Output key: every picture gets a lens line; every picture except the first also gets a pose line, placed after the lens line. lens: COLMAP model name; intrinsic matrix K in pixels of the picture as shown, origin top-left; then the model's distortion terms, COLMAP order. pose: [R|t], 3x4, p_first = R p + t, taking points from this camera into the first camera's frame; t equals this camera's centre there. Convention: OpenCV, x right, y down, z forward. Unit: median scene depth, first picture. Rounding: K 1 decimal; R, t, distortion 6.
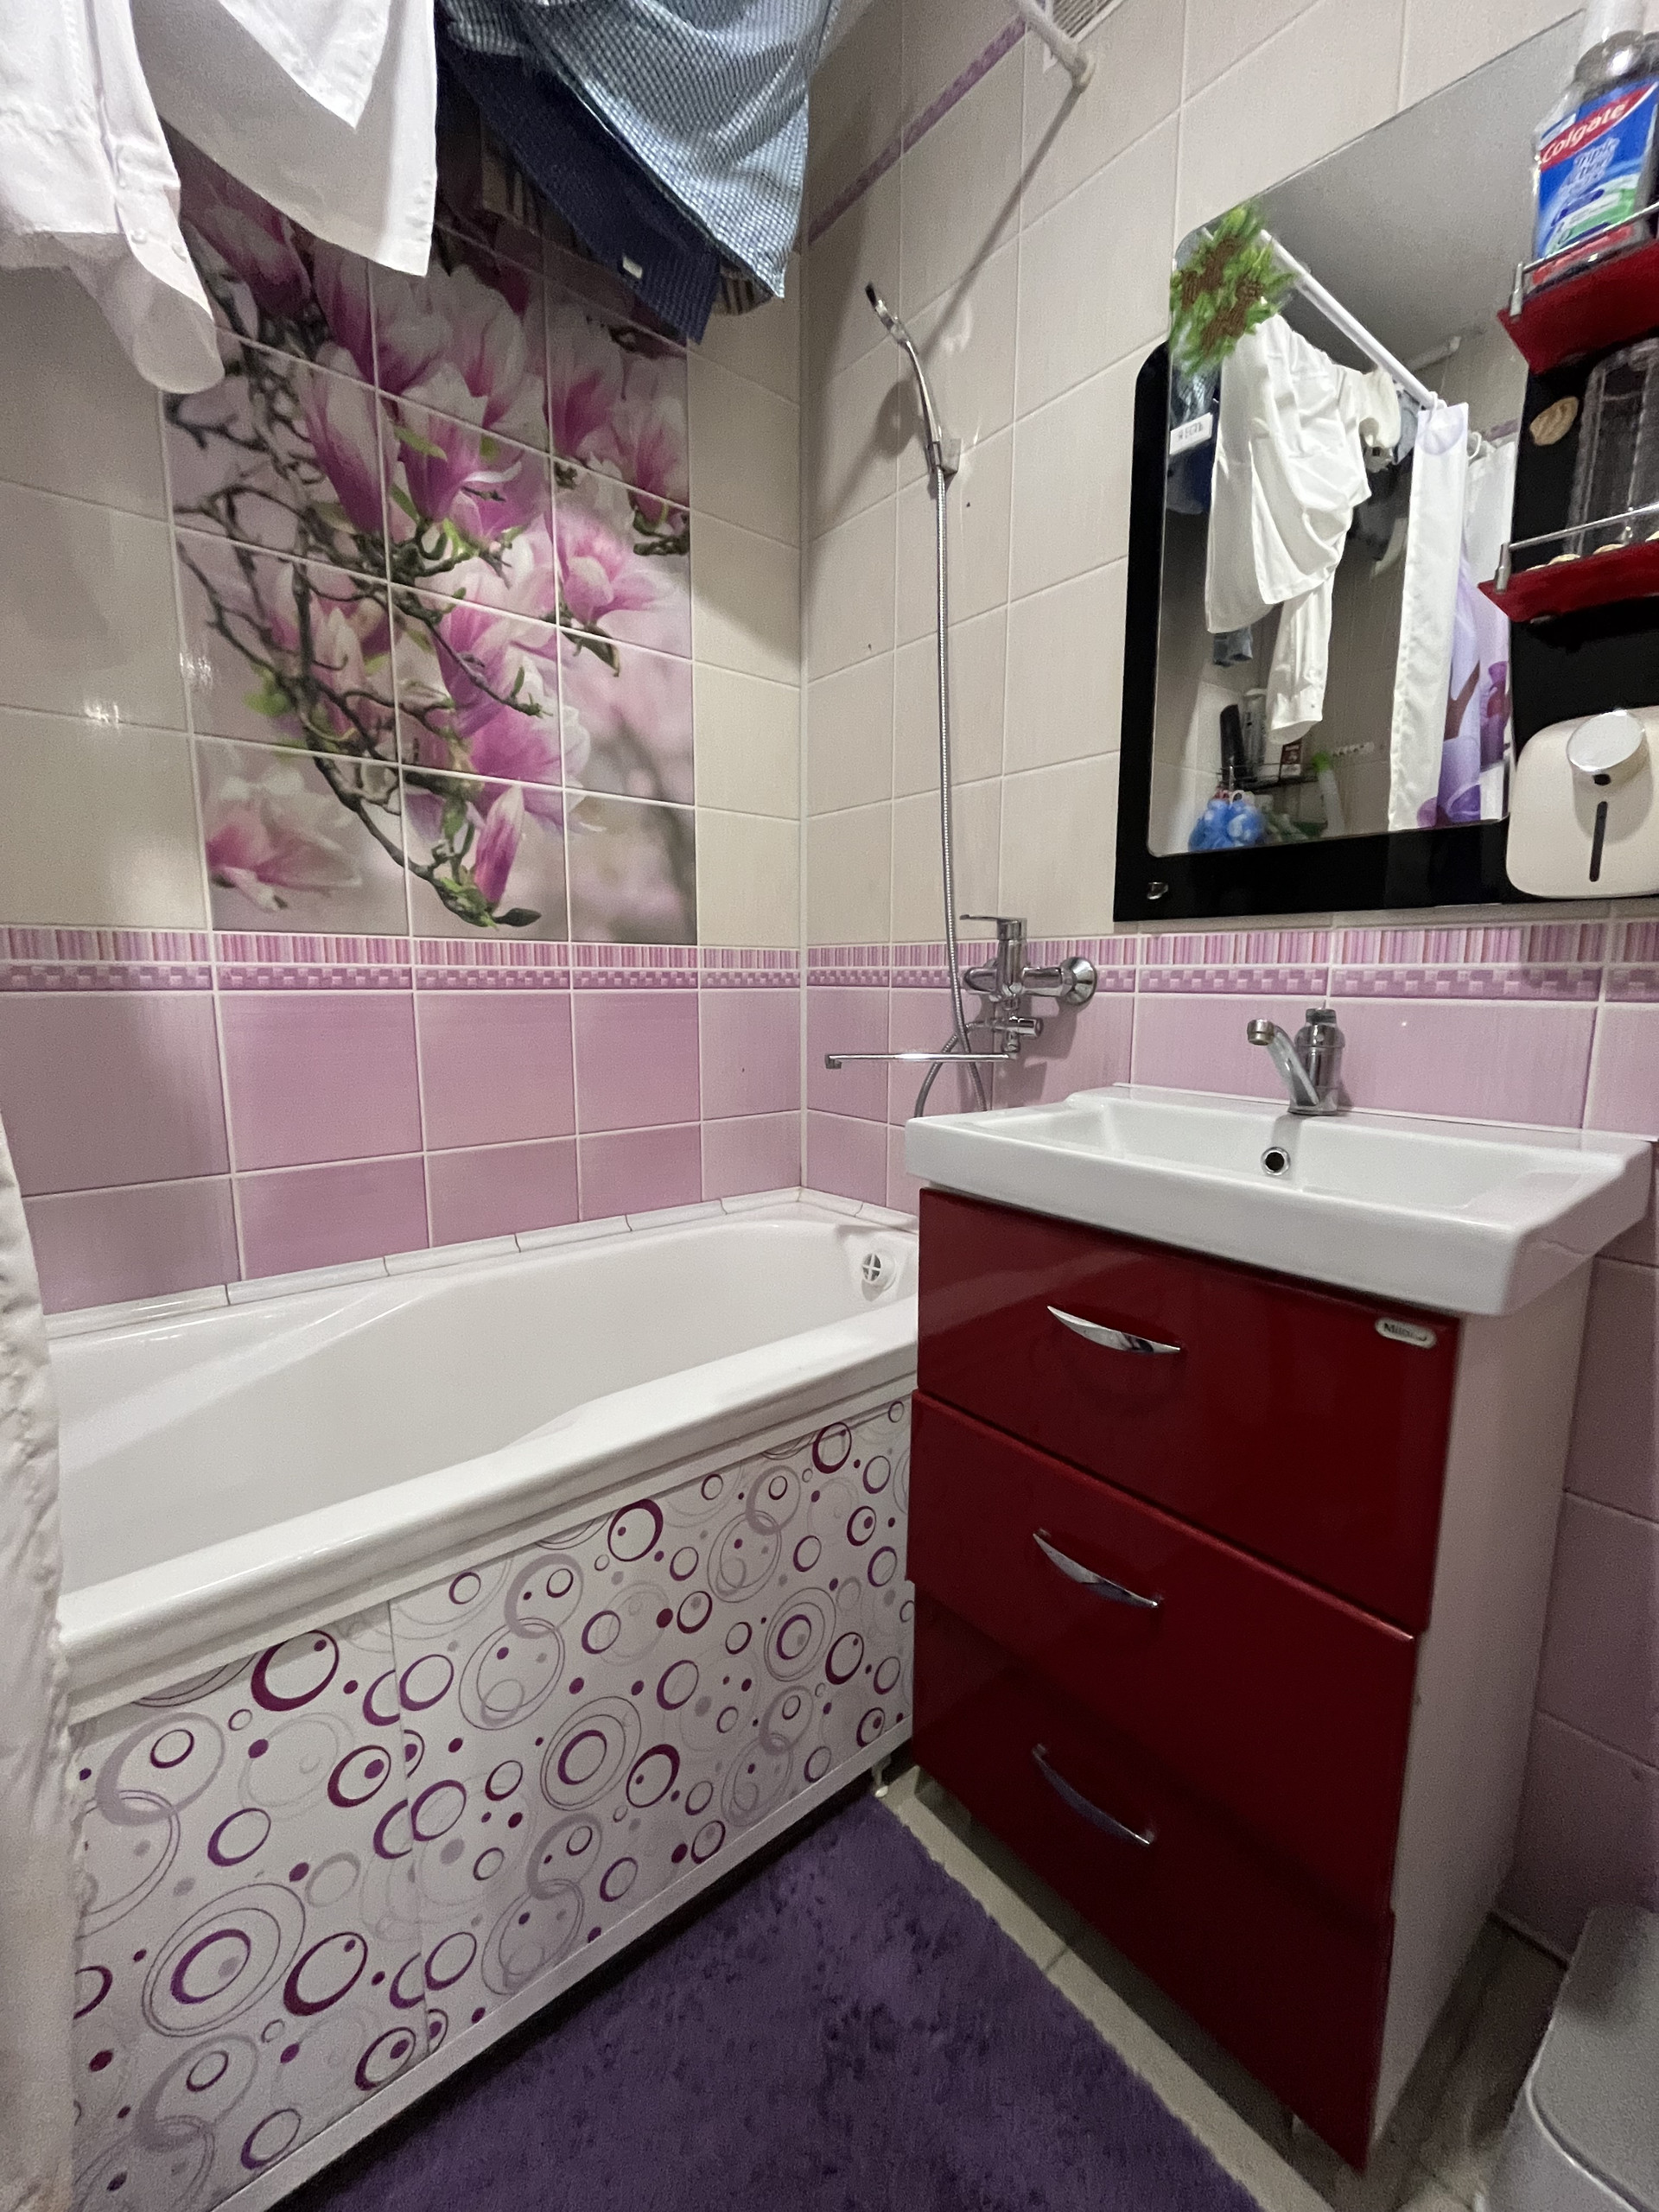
lens RADIAL K [[898.0, 0, 837.1], [0, 898.0, 1112.3], [0, 0, 1]] dist [-0.003944, 0.000301]
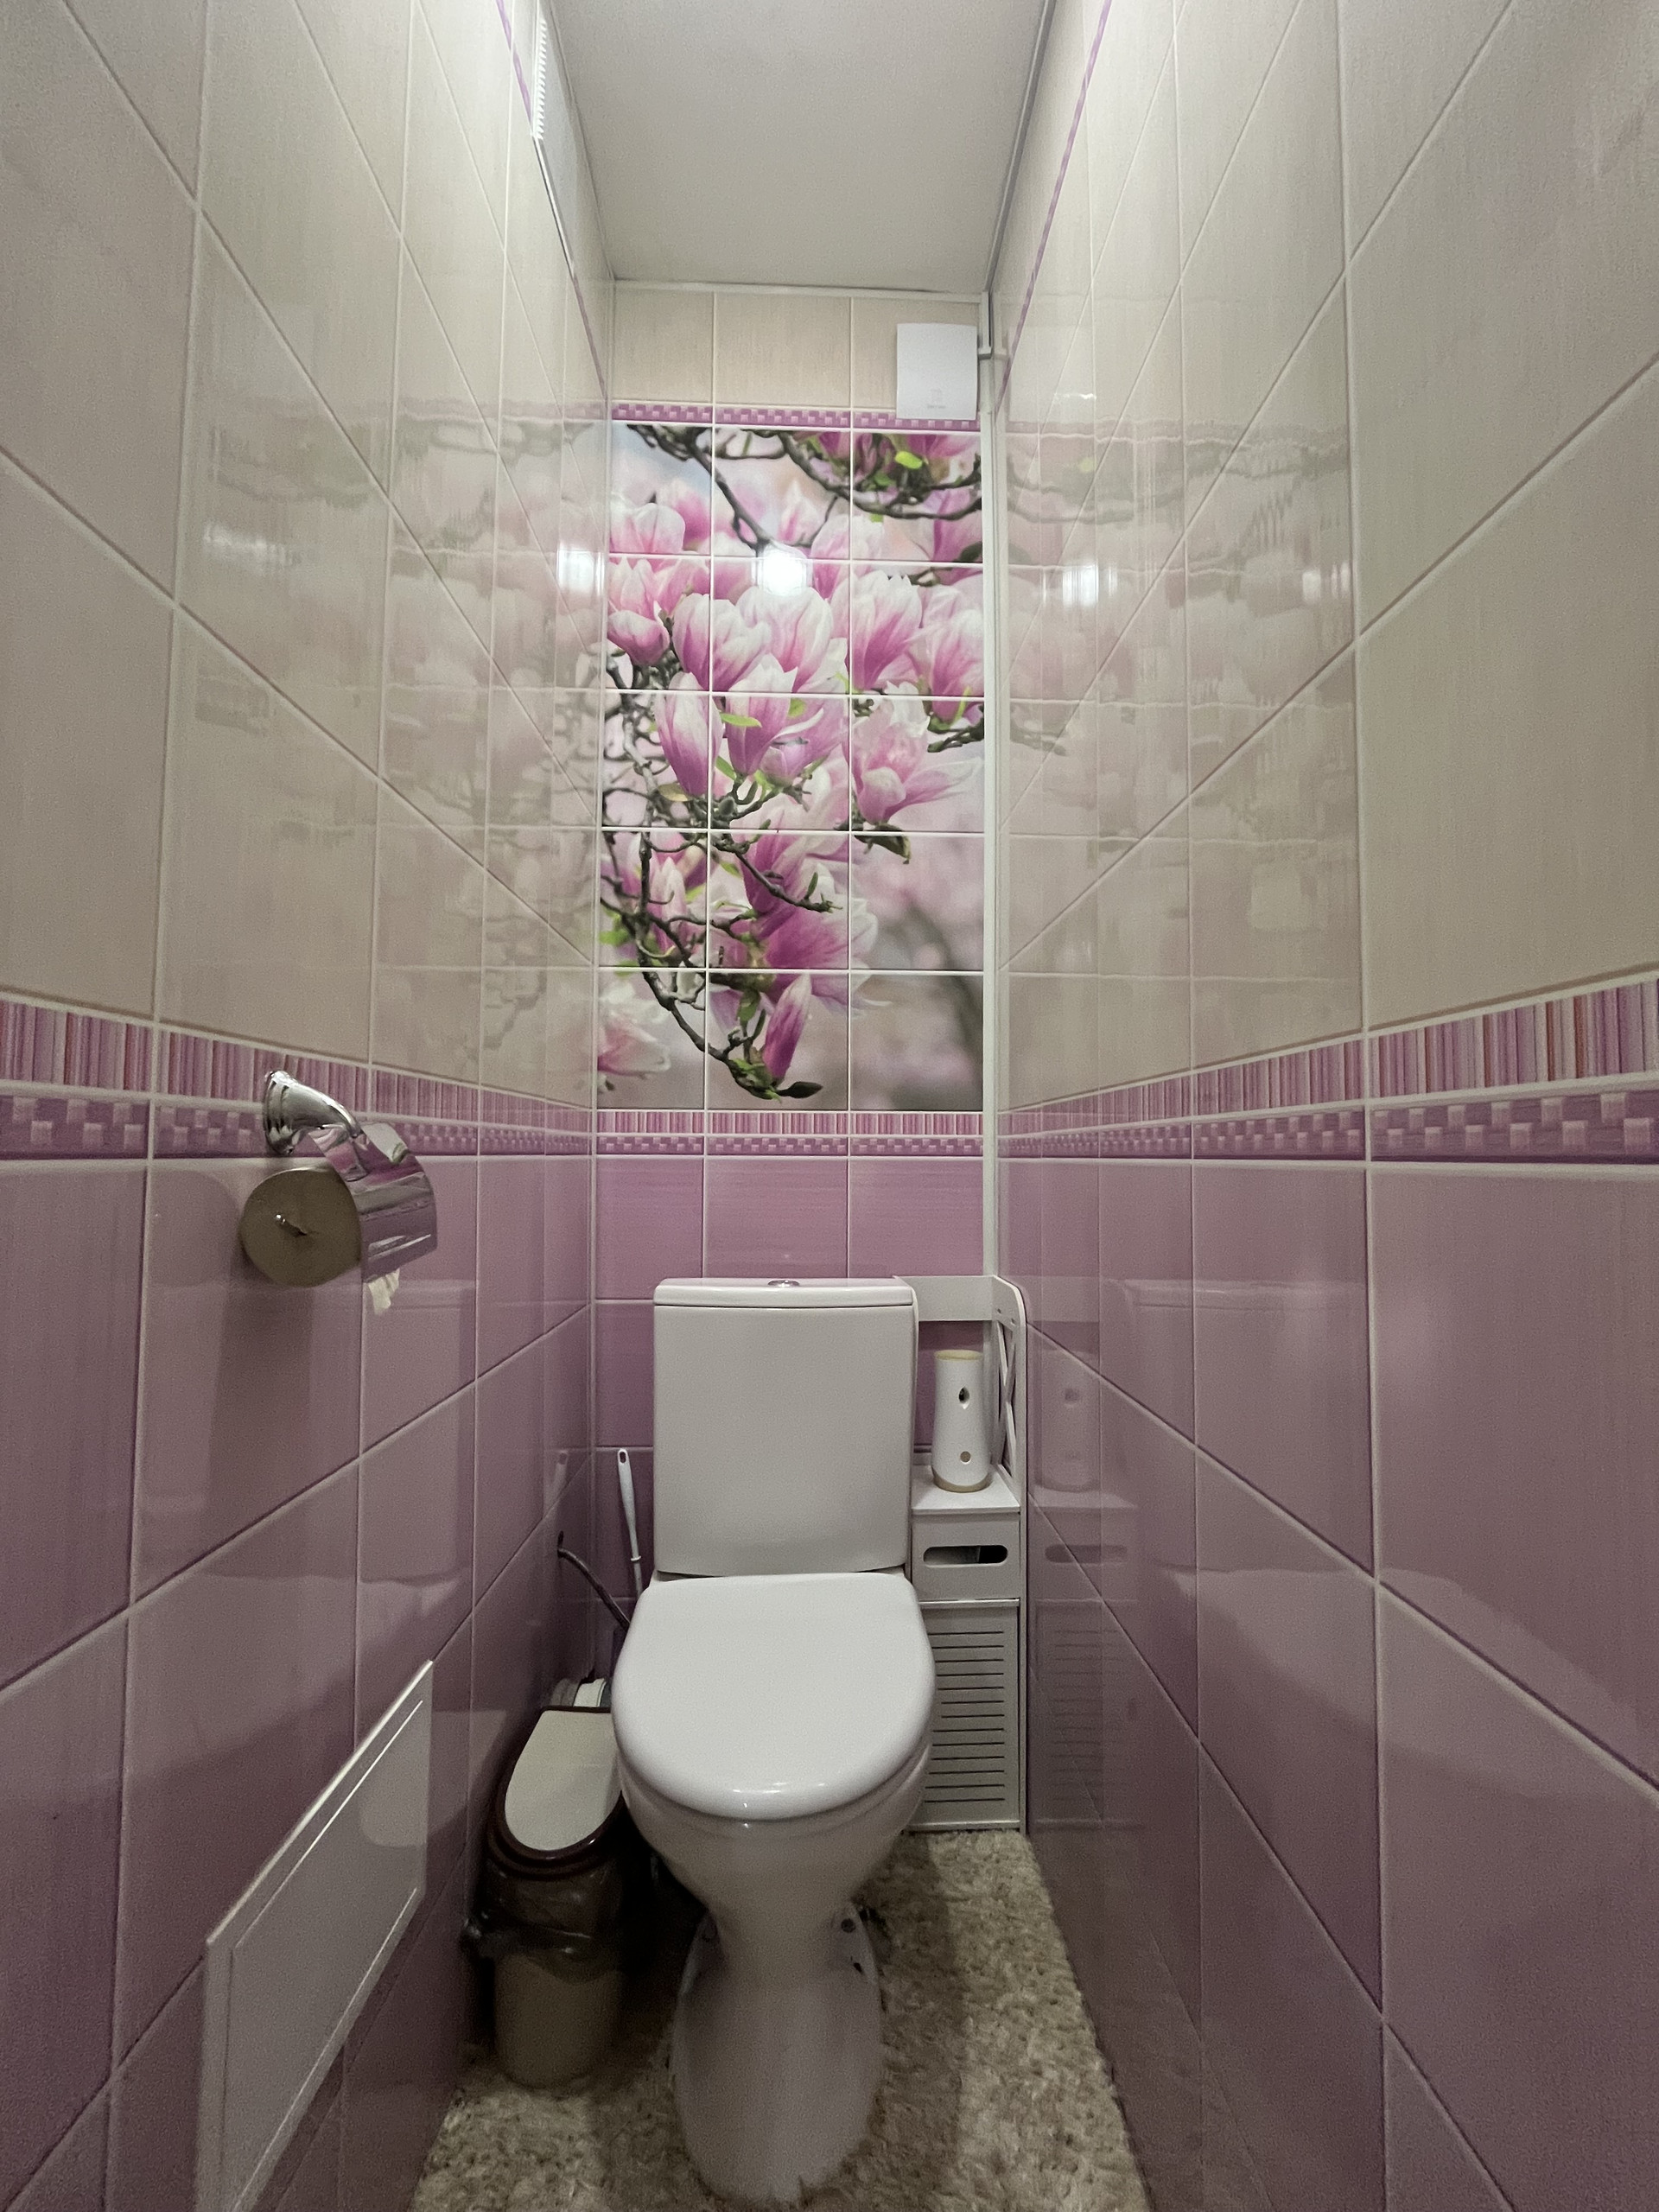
lens RADIAL K [[898.0, 0, 836.7], [0, 898.0, 1108.0], [0, 0, 1]] dist [-0.003944, 0.000301]
pose [[0.789603, -0.031909, -0.612788, 0.367737], [-0.090300, 0.981732, -0.167476, -0.019007], [0.606938, 0.187574, 0.772297, 0.205903]]
